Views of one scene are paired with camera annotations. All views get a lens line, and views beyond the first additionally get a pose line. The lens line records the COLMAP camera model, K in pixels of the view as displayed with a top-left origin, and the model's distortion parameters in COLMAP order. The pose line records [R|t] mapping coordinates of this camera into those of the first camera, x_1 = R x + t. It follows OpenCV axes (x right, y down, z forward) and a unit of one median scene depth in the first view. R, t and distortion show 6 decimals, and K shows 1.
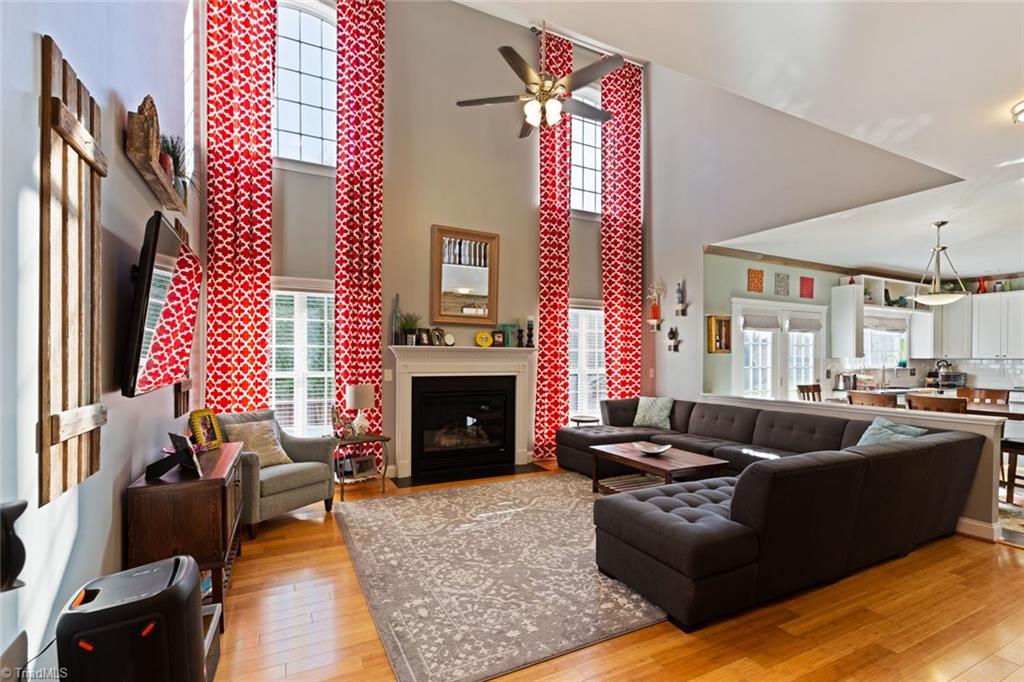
lens RADIAL K [[473.8, 0, 503.8], [0, 473.8, 356.8], [0, 0, 1]] dist [0.002751, 0.000531]
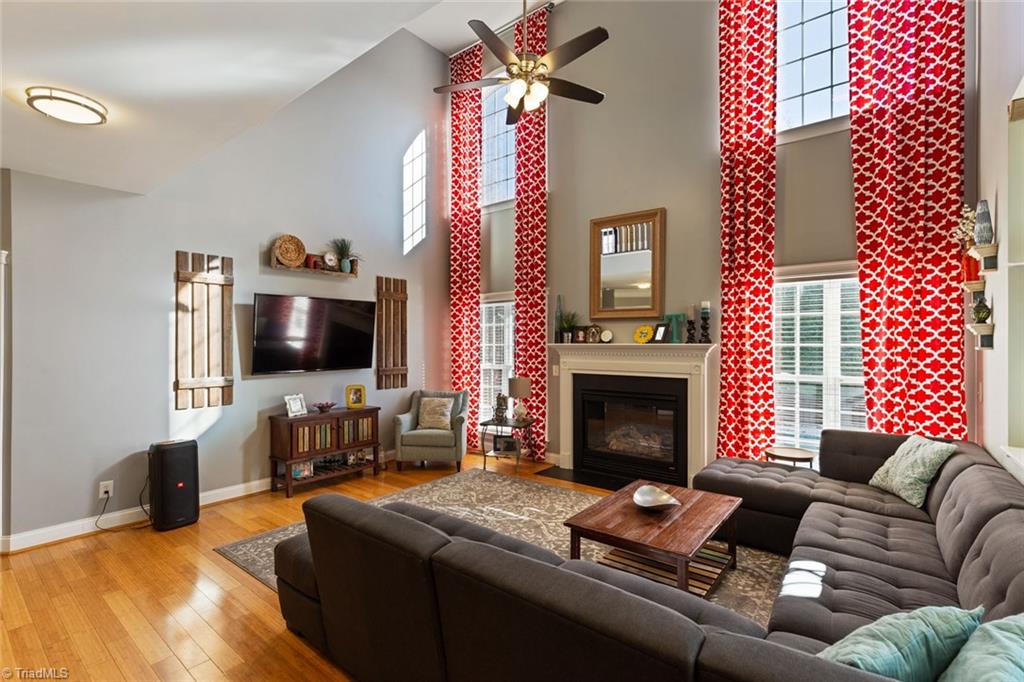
lens RADIAL K [[473.8, 0, 508.7], [0, 473.8, 342.8], [0, 0, 1]] dist [0.002751, 0.000531]
pose [[0.410130, -0.005671, -0.912009, 0.619855], [0.006525, 0.999973, -0.003283, -0.019385], [0.912004, -0.004605, 0.410156, 0.403598]]
